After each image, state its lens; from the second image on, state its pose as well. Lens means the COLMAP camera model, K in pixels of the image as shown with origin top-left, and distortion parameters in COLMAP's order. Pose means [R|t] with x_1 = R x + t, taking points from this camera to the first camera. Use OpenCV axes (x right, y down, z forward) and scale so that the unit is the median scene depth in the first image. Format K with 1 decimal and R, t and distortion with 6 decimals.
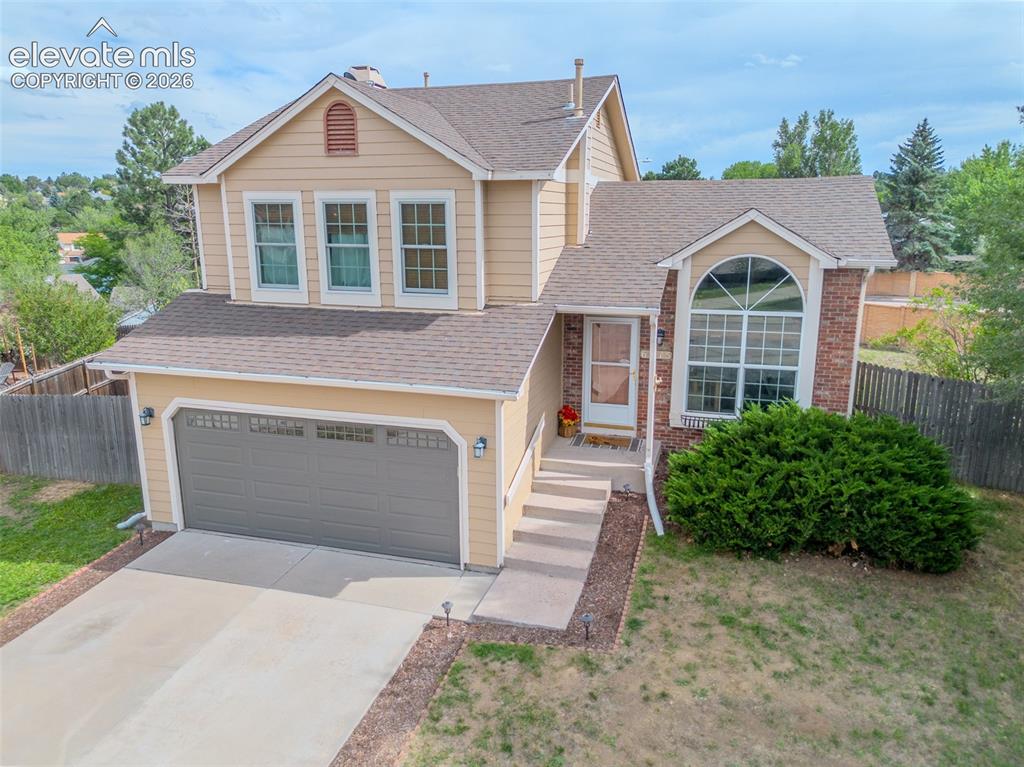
lens RADIAL K [[752.1, 0, 512.0], [0, 752.1, 383.5], [0, 0, 1]] dist [0.084718, -0.103292]
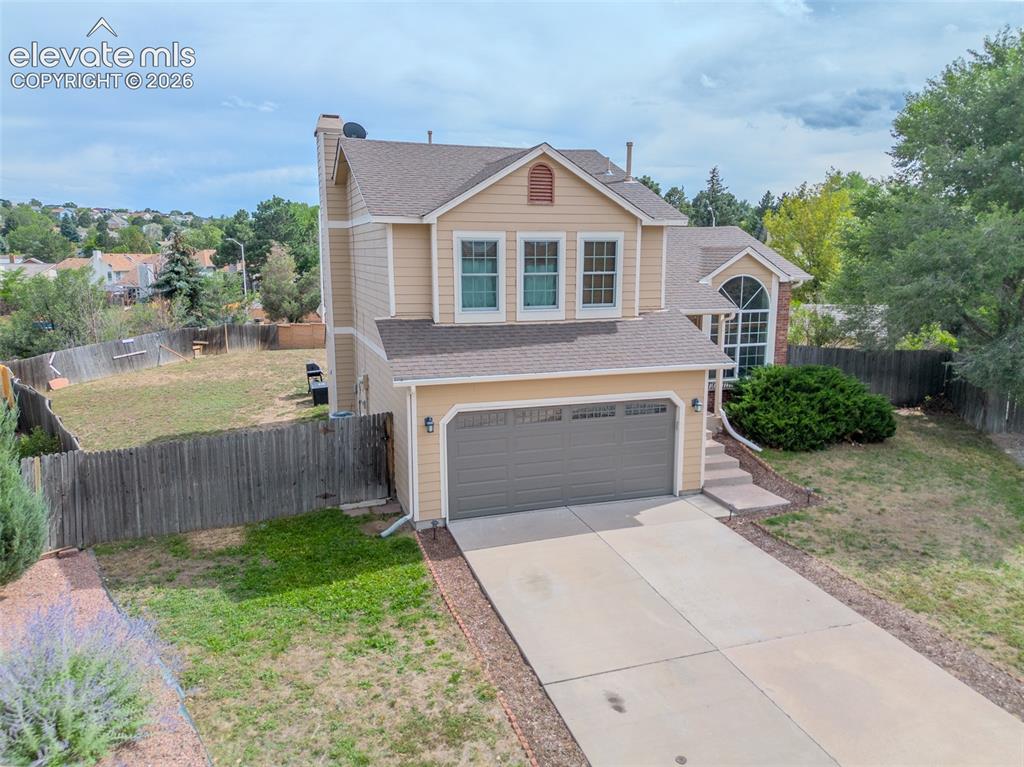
lens RADIAL K [[752.1, 0, 512.0], [0, 752.1, 383.5], [0, 0, 1]] dist [0.084718, -0.103292]
pose [[0.805434, -0.101204, 0.583981, -1.057386], [0.129614, 0.991540, -0.006932, 0.005295], [-0.578339, 0.081275, 0.811738, 0.005761]]
